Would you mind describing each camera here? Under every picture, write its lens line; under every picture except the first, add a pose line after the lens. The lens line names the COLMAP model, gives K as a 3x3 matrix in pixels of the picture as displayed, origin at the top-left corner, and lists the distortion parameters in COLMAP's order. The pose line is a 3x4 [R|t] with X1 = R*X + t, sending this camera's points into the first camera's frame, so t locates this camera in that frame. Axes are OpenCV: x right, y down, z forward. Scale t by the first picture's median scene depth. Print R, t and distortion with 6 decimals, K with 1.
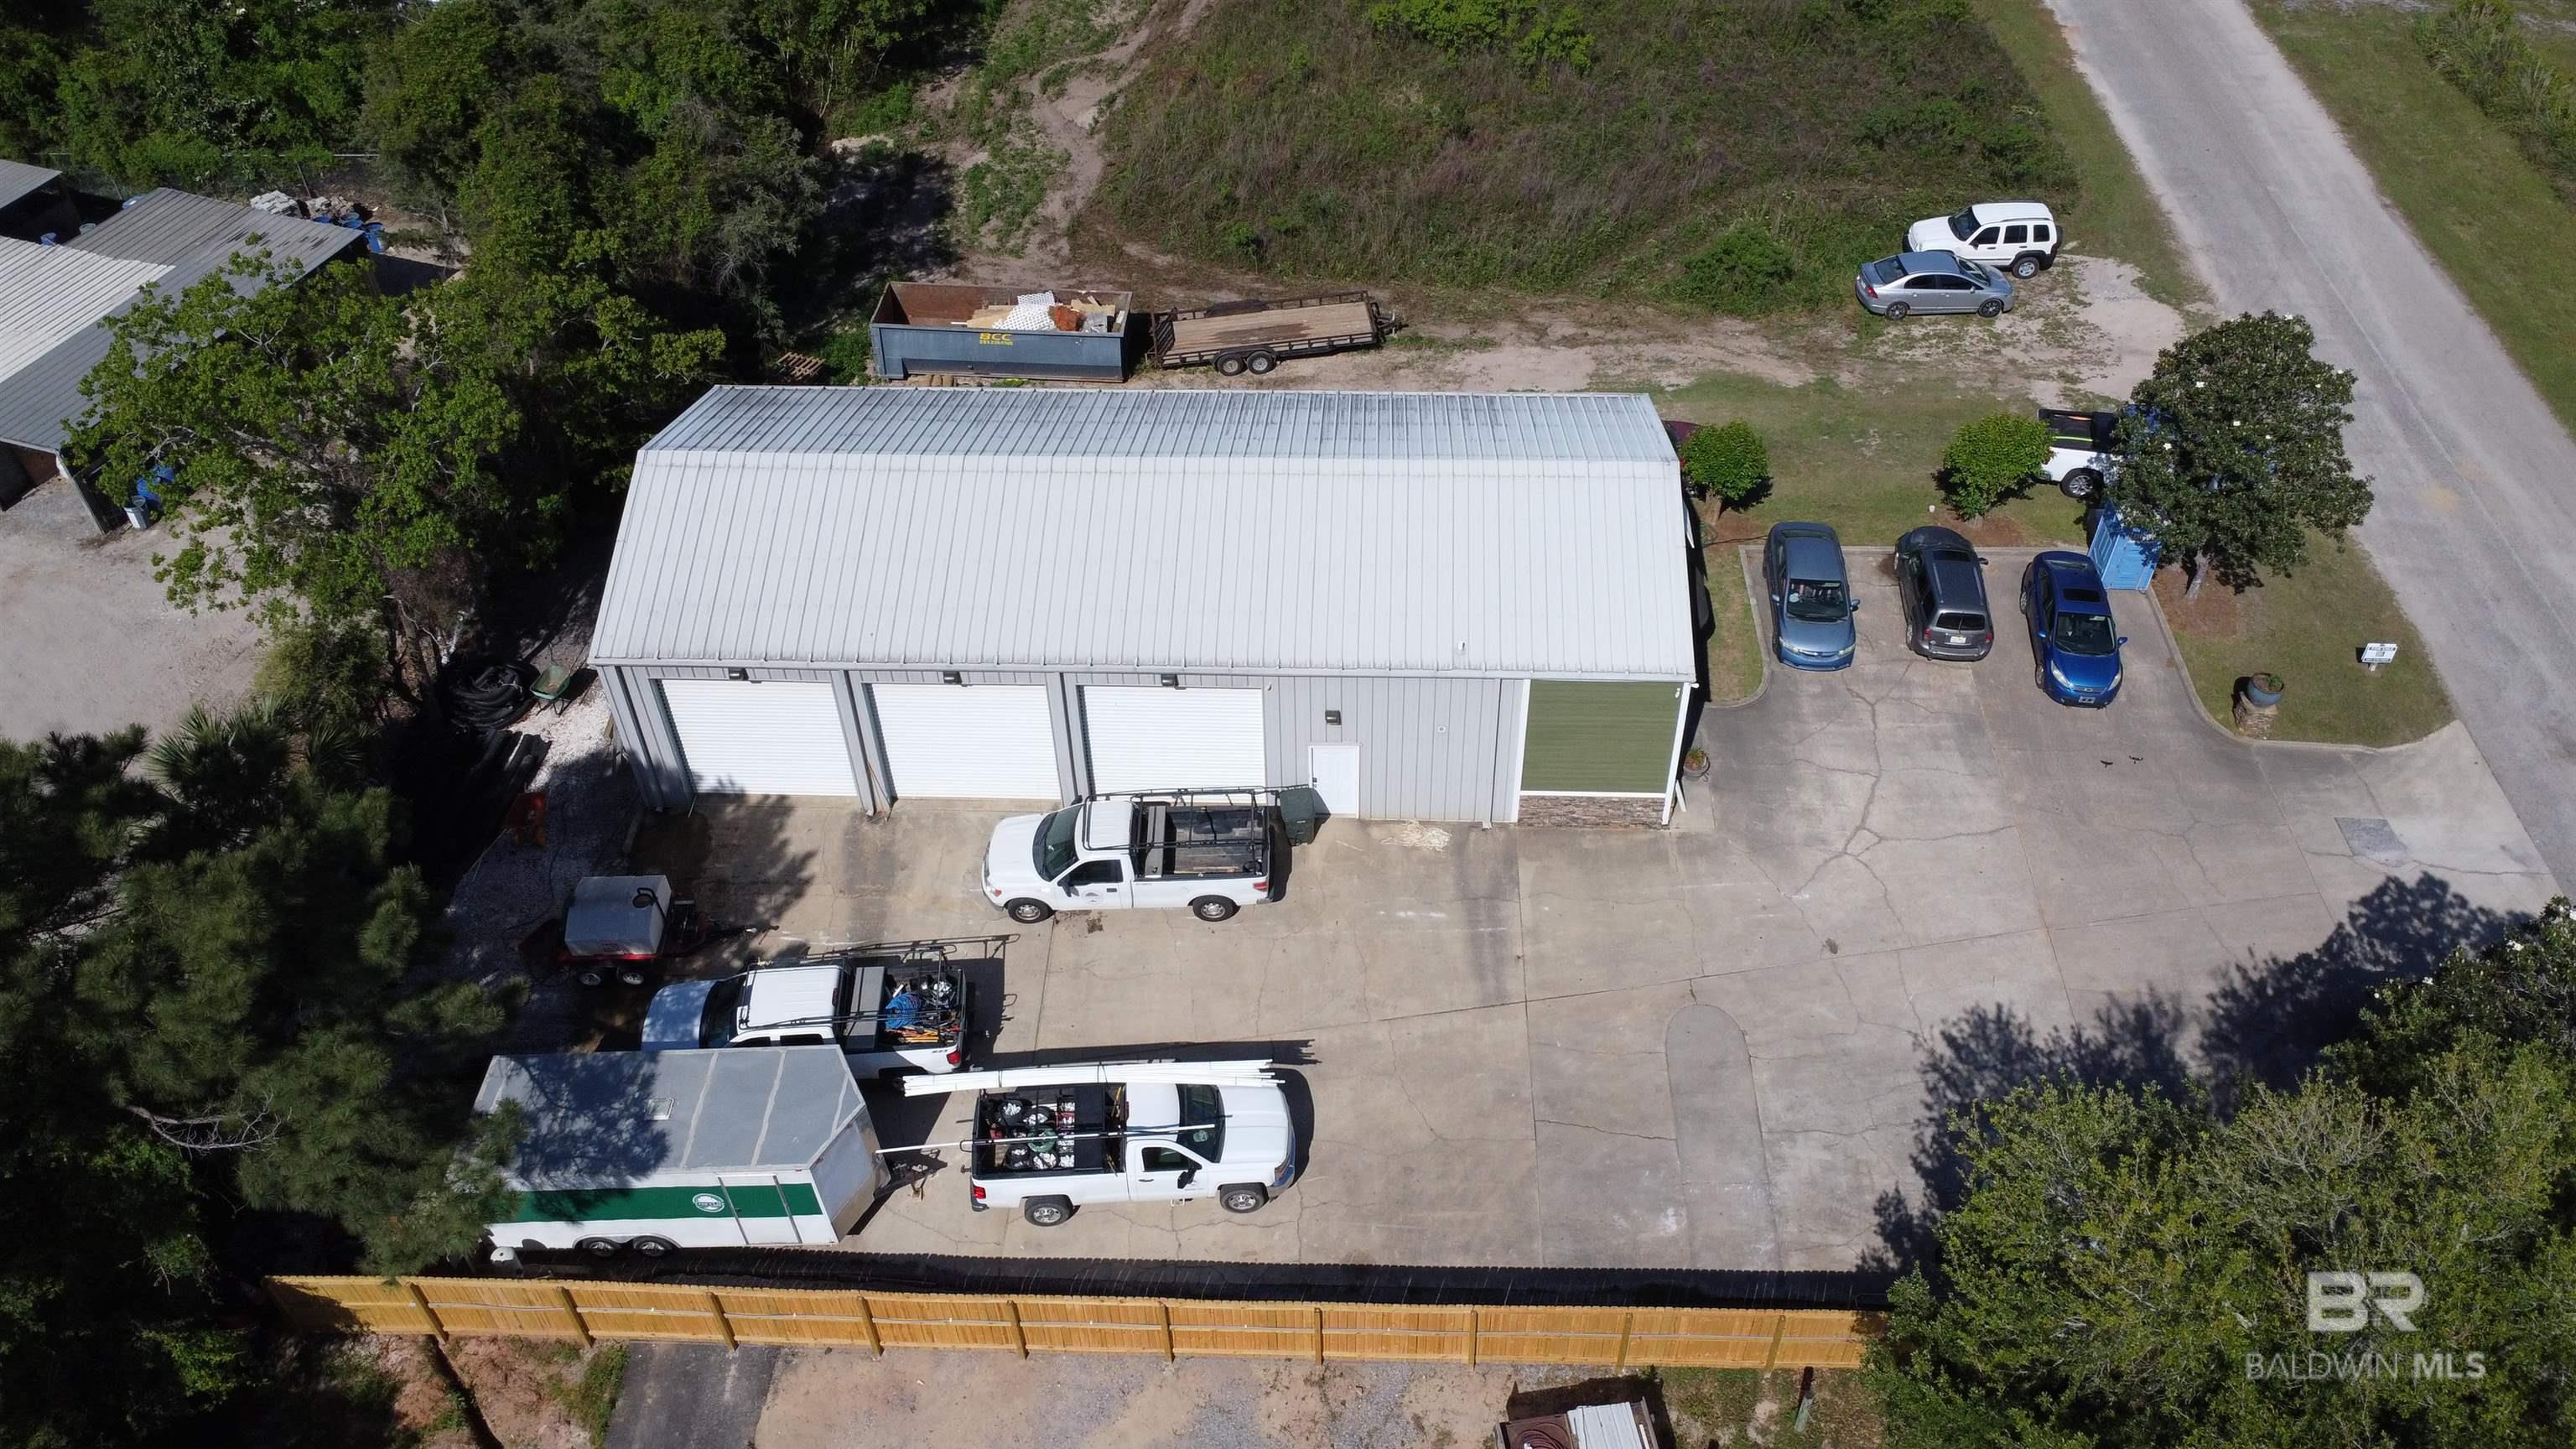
lens RADIAL K [[1943.3, 0, 1285.8], [0, 1943.3, 711.0], [0, 0, 1]] dist [0.006355, -0.000811]
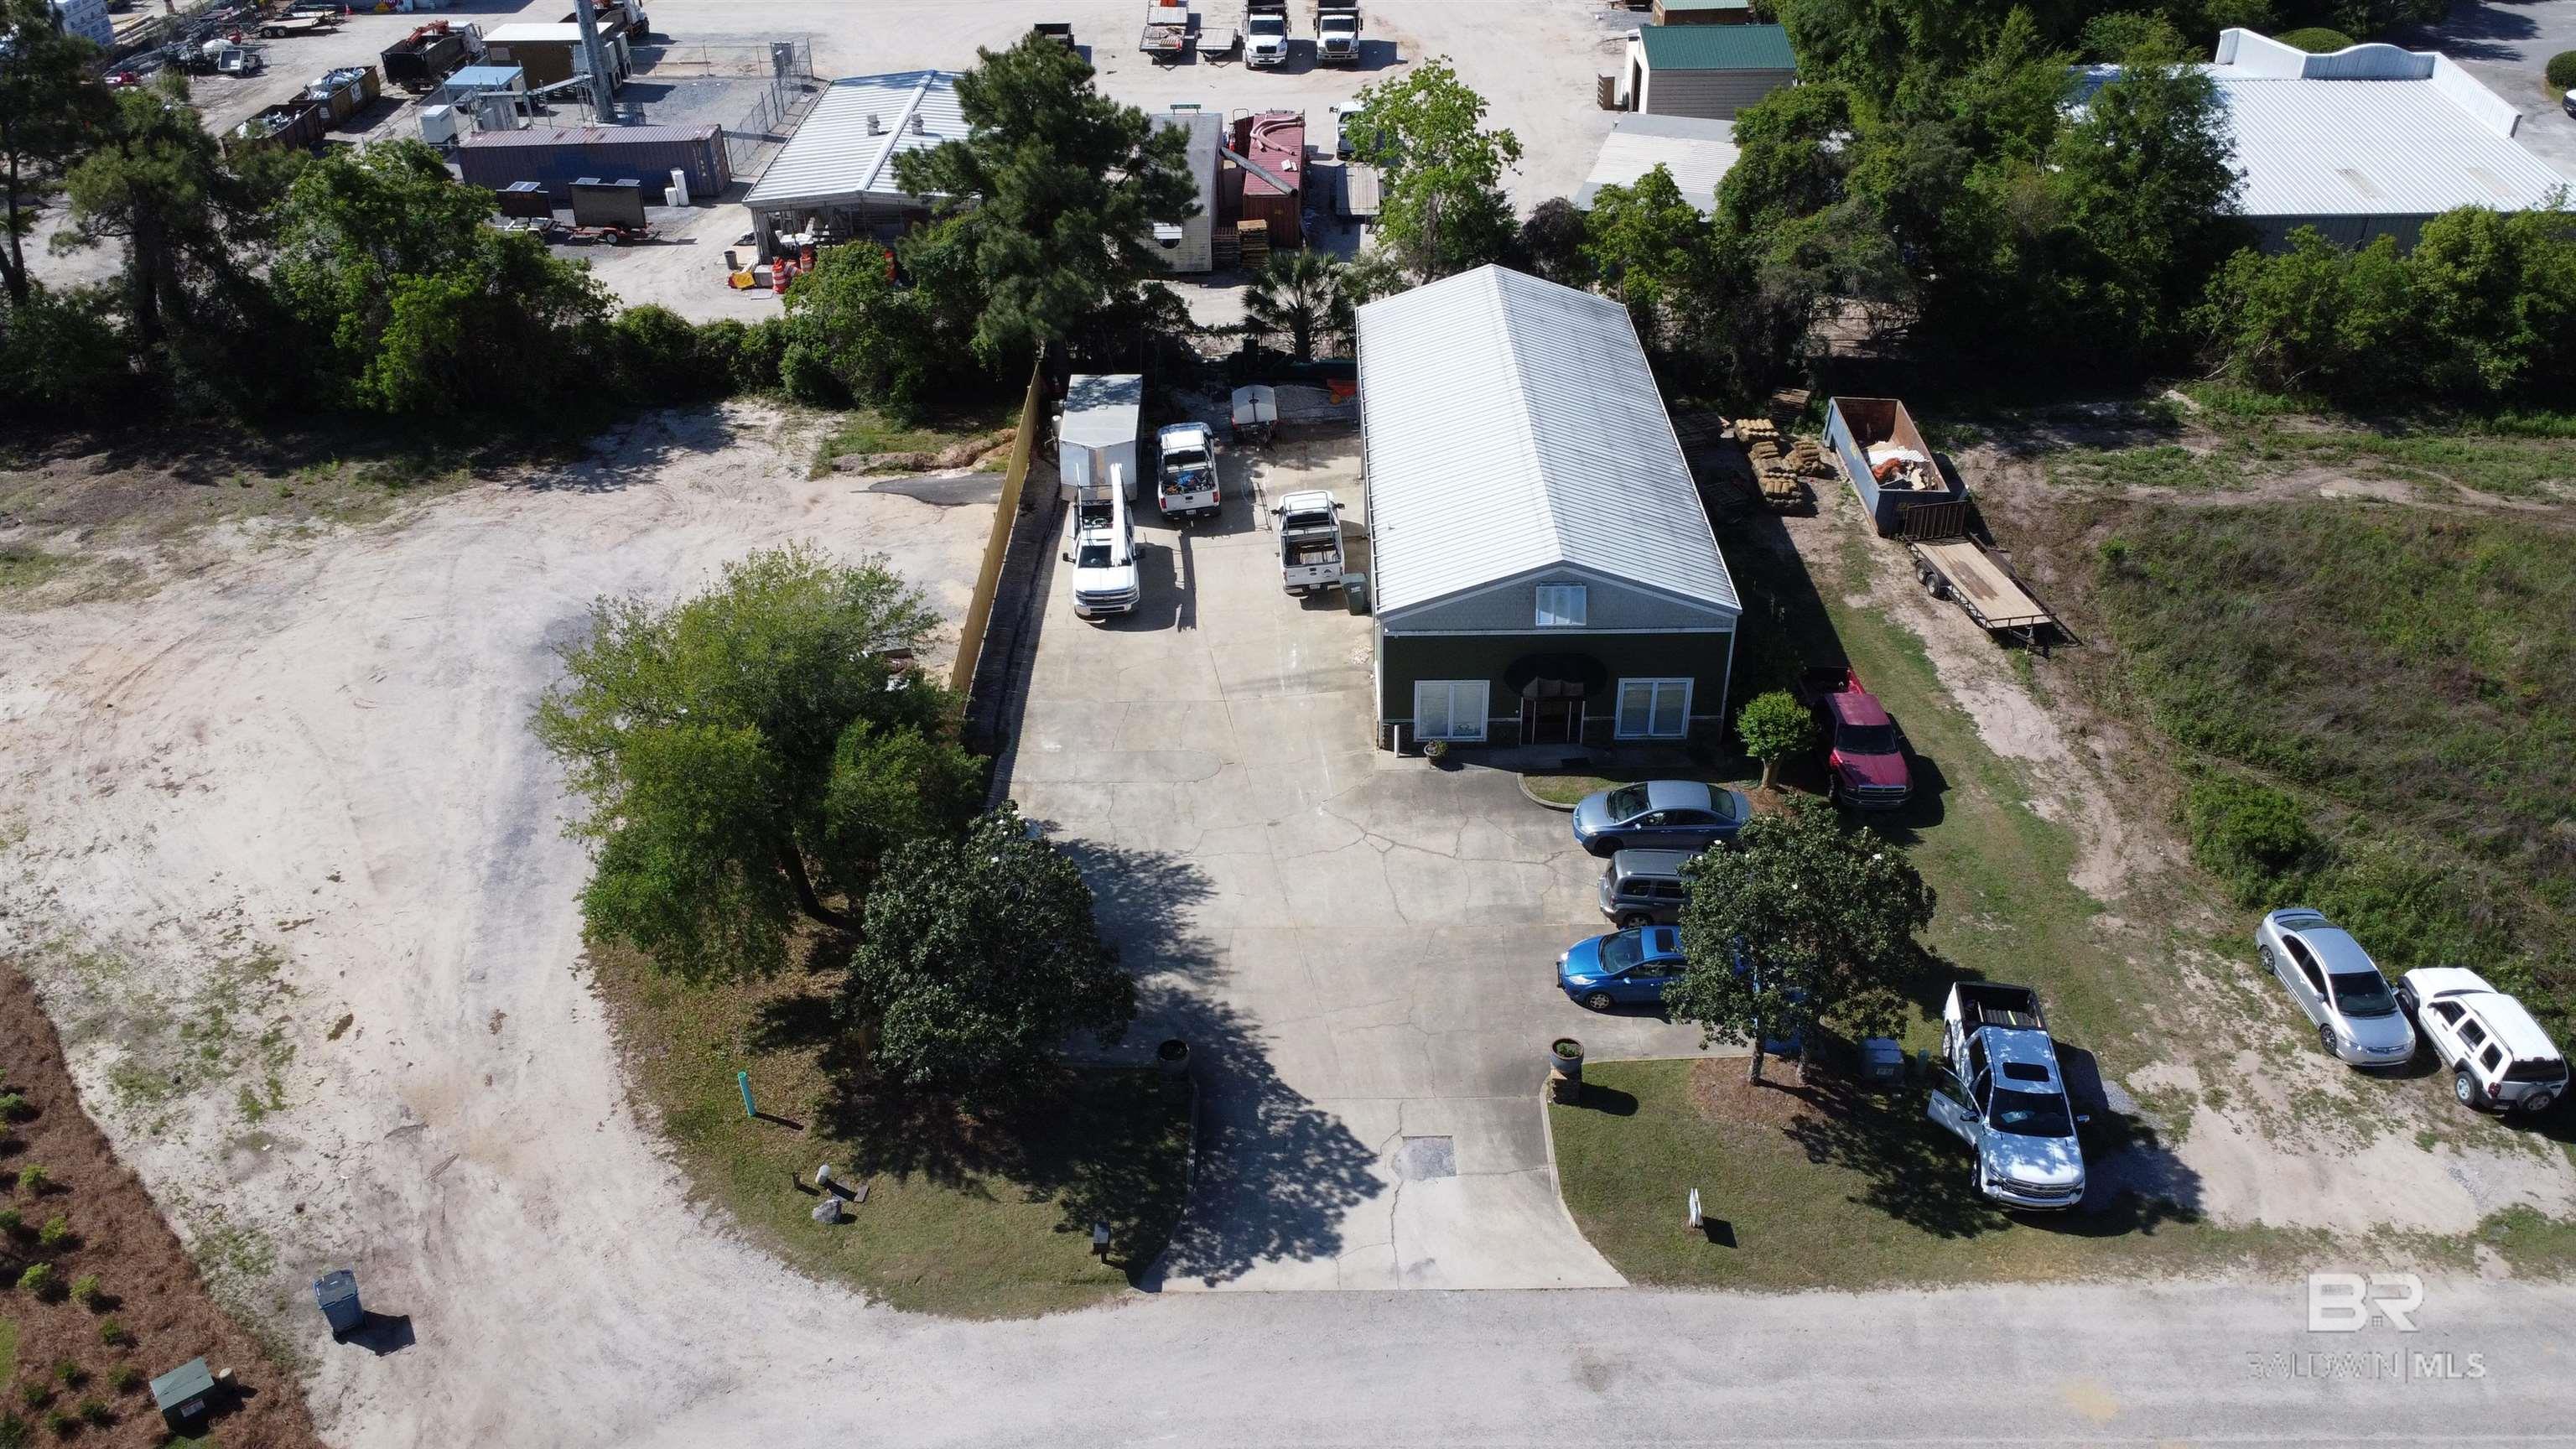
lens RADIAL K [[1943.3, 0, 1285.8], [0, 1943.3, 711.0], [0, 0, 1]] dist [0.006355, -0.000811]
pose [[0.031510, 0.548666, -0.835448, 1.384957], [-0.685739, 0.619979, 0.381297, -0.449784], [0.727165, 0.560885, 0.395777, 0.453021]]
